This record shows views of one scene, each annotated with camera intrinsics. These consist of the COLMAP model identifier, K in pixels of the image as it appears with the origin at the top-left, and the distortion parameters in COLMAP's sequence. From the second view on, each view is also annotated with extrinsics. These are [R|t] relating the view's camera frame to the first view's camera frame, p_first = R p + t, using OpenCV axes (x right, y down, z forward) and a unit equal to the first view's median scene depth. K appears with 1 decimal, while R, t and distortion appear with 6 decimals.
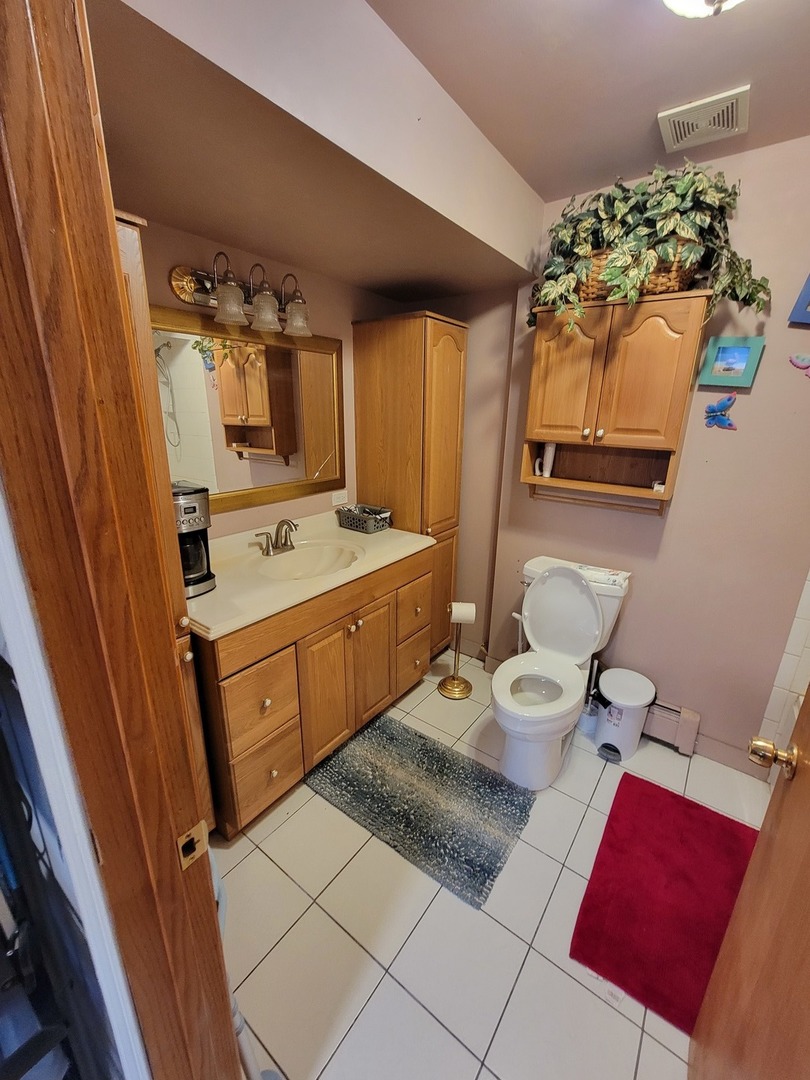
lens RADIAL K [[438.8, 0, 410.8], [0, 438.8, 540.8], [0, 0, 1]] dist [-0.007011, 0.000974]
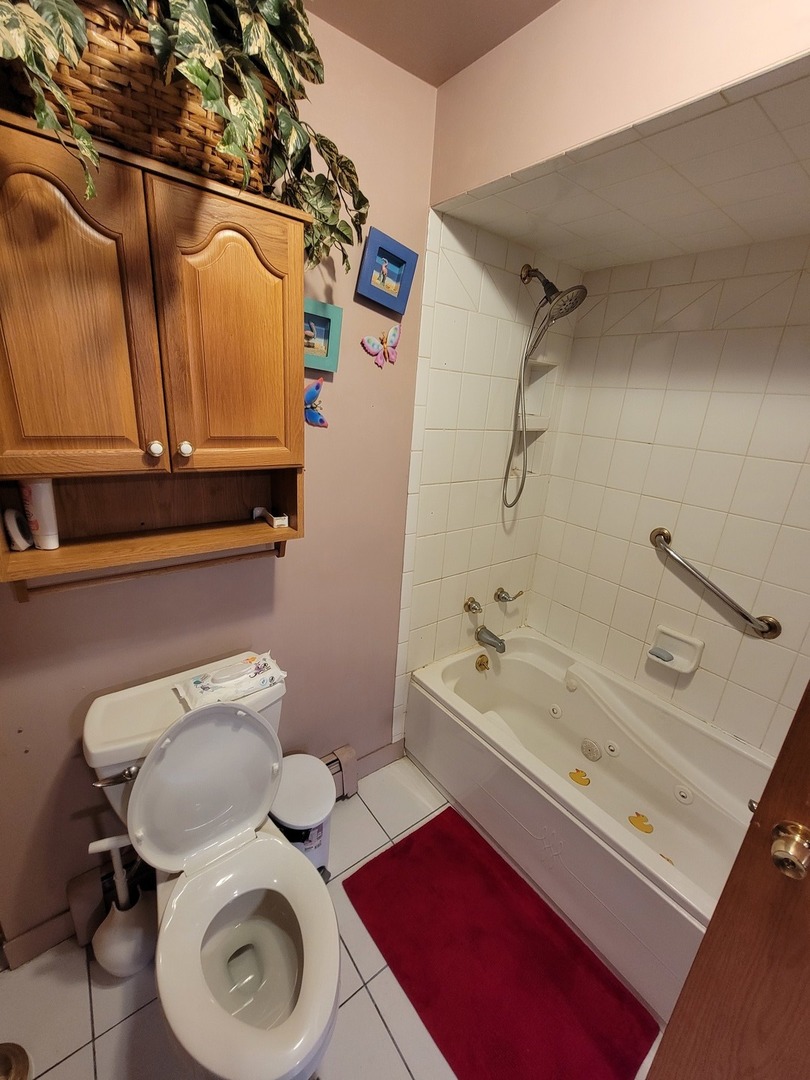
lens RADIAL K [[438.8, 0, 410.8], [0, 438.8, 540.8], [0, 0, 1]] dist [-0.007011, 0.000974]
pose [[0.268562, -0.305925, 0.913391, 0.007848], [0.216812, 0.943094, 0.252125, -0.221244], [-0.938545, 0.130323, 0.319608, 0.619394]]
